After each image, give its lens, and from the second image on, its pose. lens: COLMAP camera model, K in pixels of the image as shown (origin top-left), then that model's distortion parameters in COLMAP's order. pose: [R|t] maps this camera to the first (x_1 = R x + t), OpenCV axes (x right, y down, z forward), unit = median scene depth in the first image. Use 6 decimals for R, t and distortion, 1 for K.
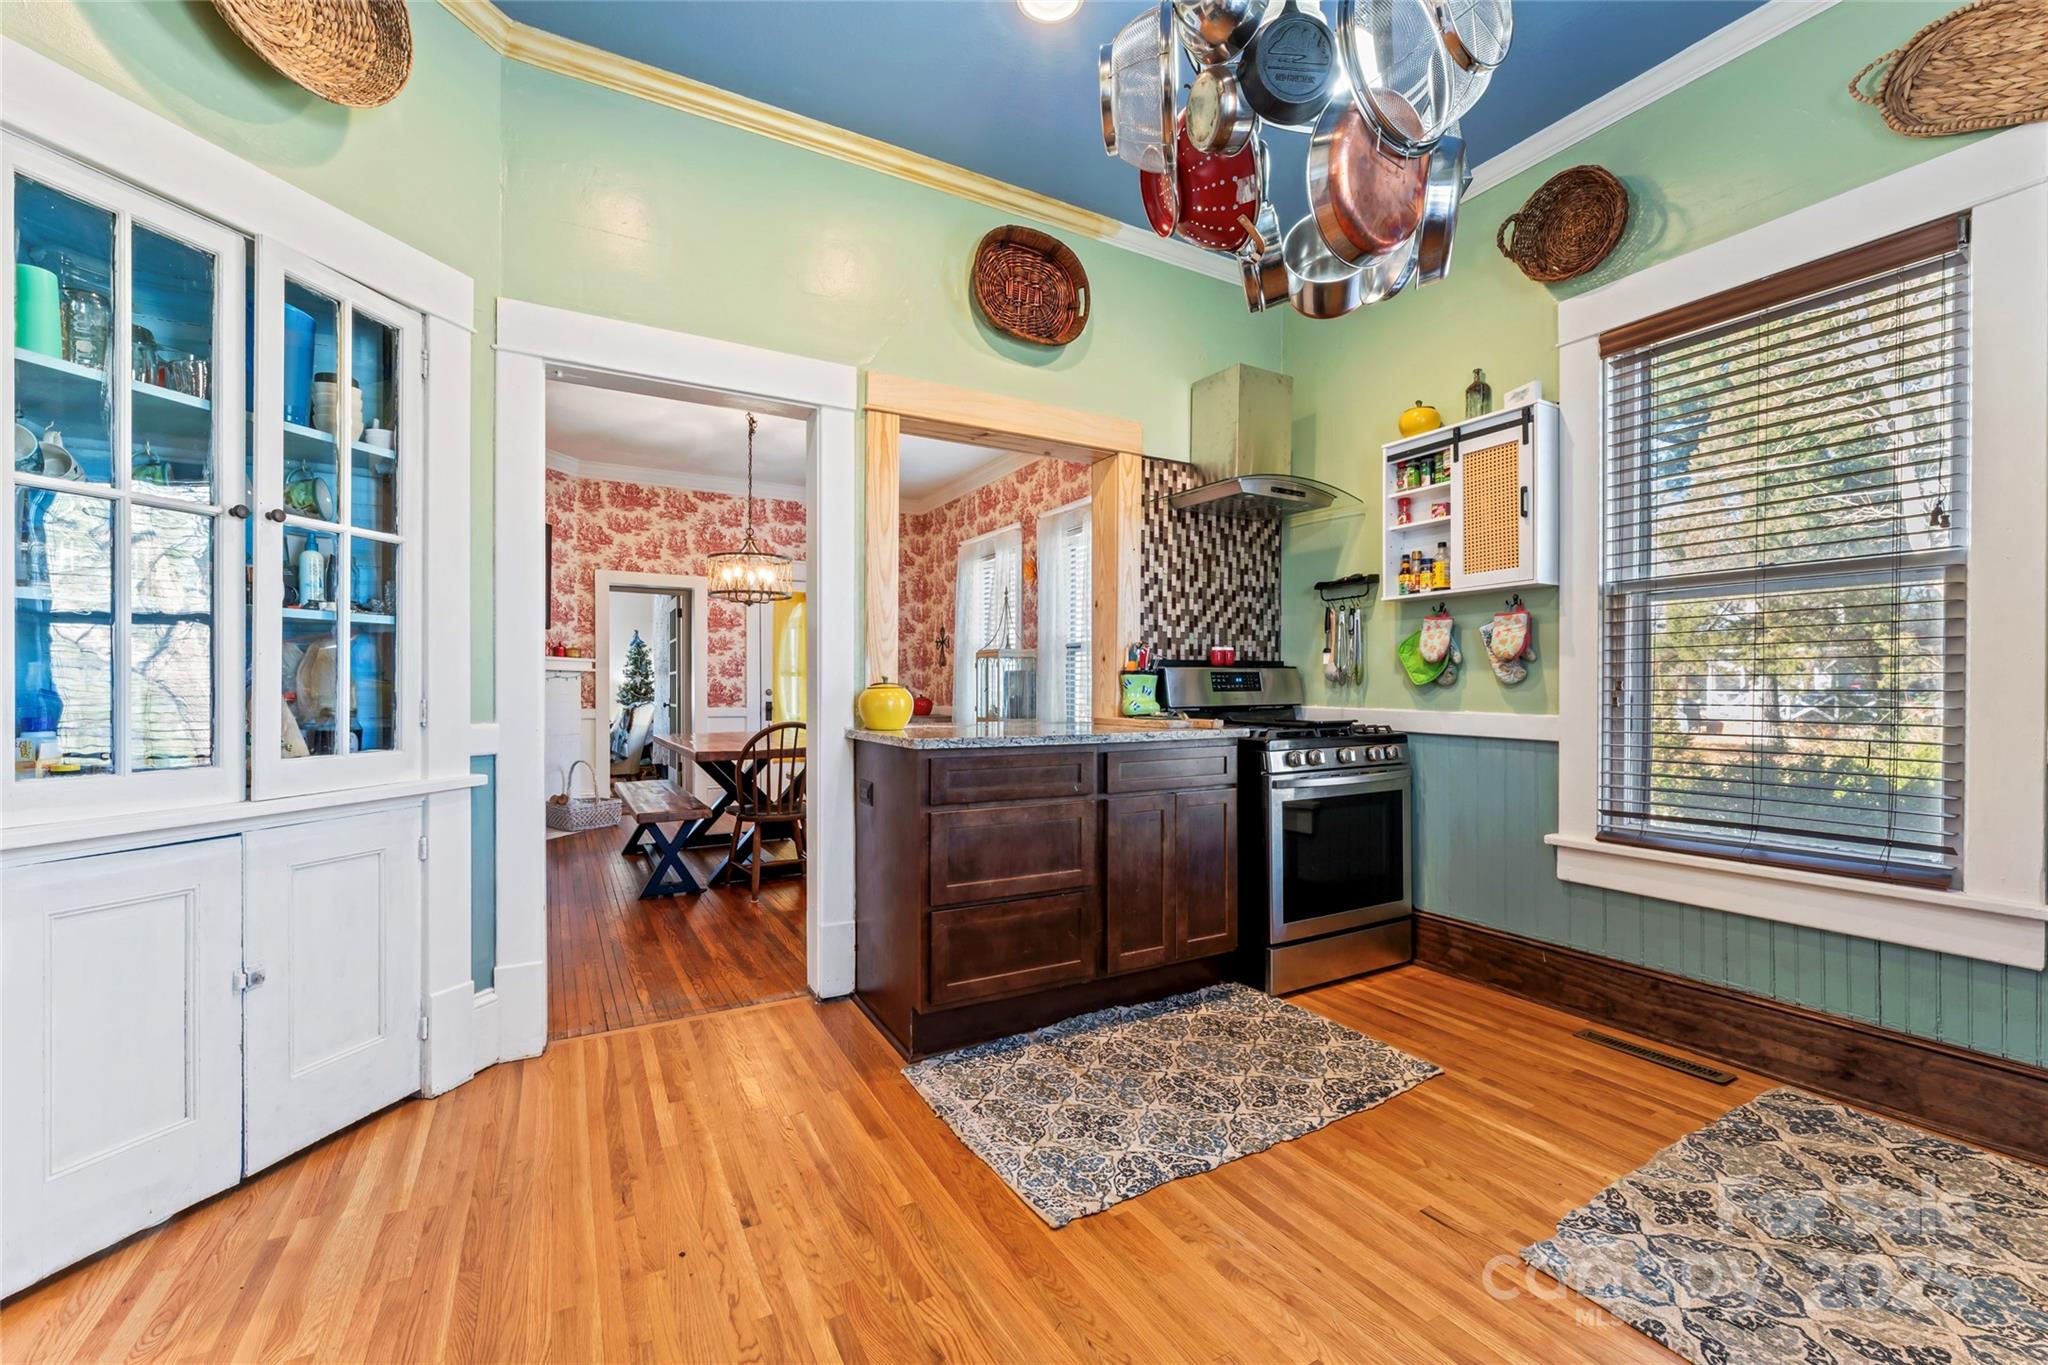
lens RADIAL K [[823.1, 0, 1026.4], [0, 823.1, 692.1], [0, 0, 1]] dist [-0.000080, 0.000274]
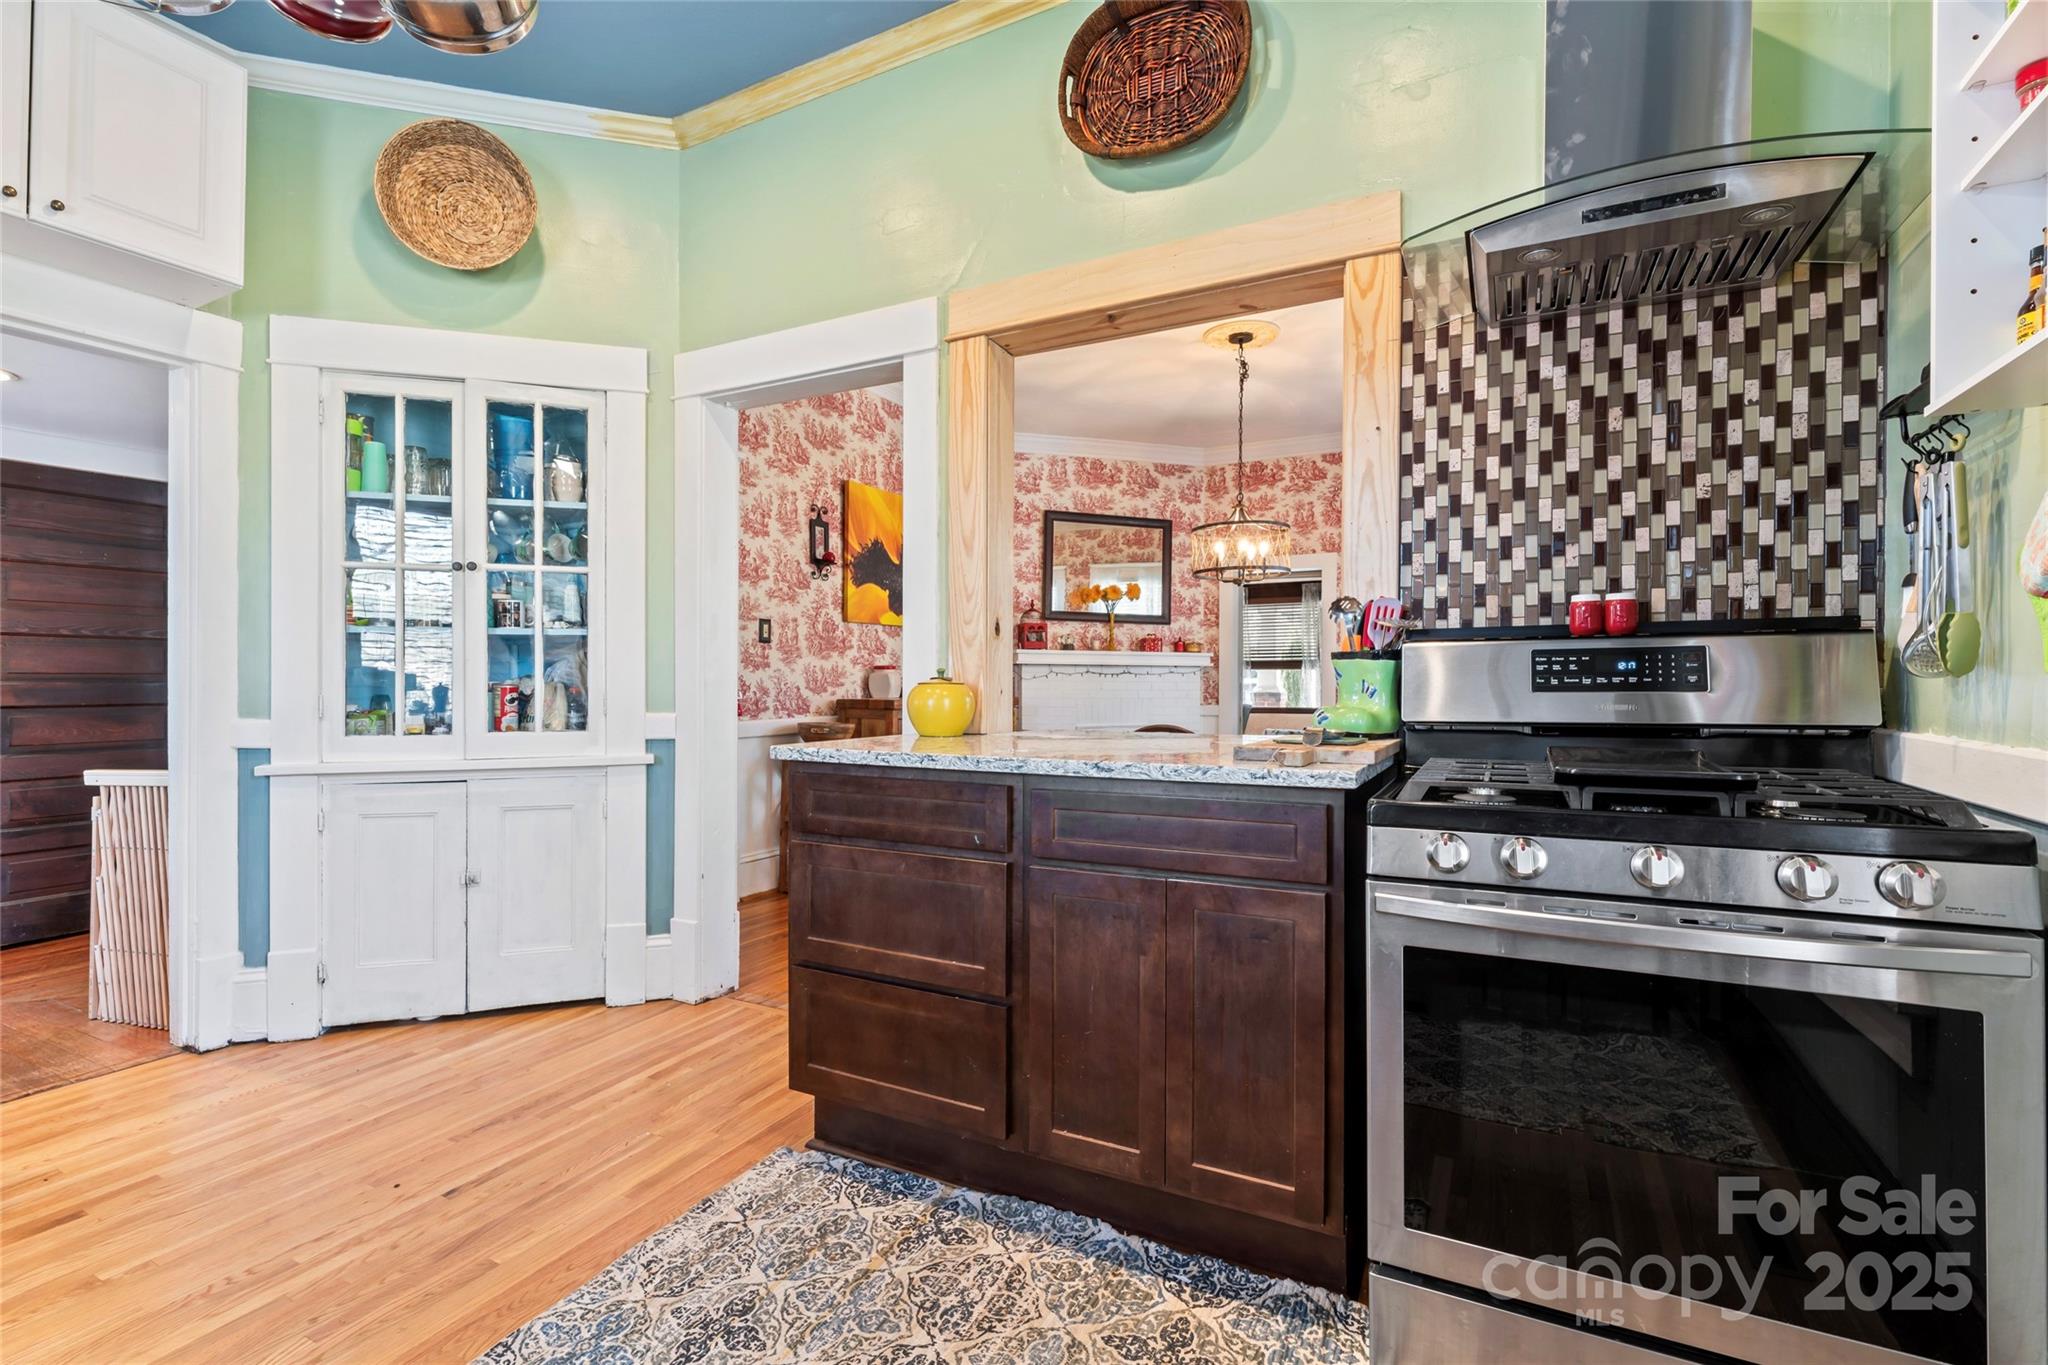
lens RADIAL K [[924.8, 0, 1026.9], [0, 924.8, 681.4], [0, 0, 1]] dist [-0.001772, 0.000777]
pose [[0.546272, -0.001607, -0.837606, 0.632816], [-0.005080, 0.999973, -0.005231, -0.002637], [0.837592, 0.007112, 0.546250, 0.583498]]
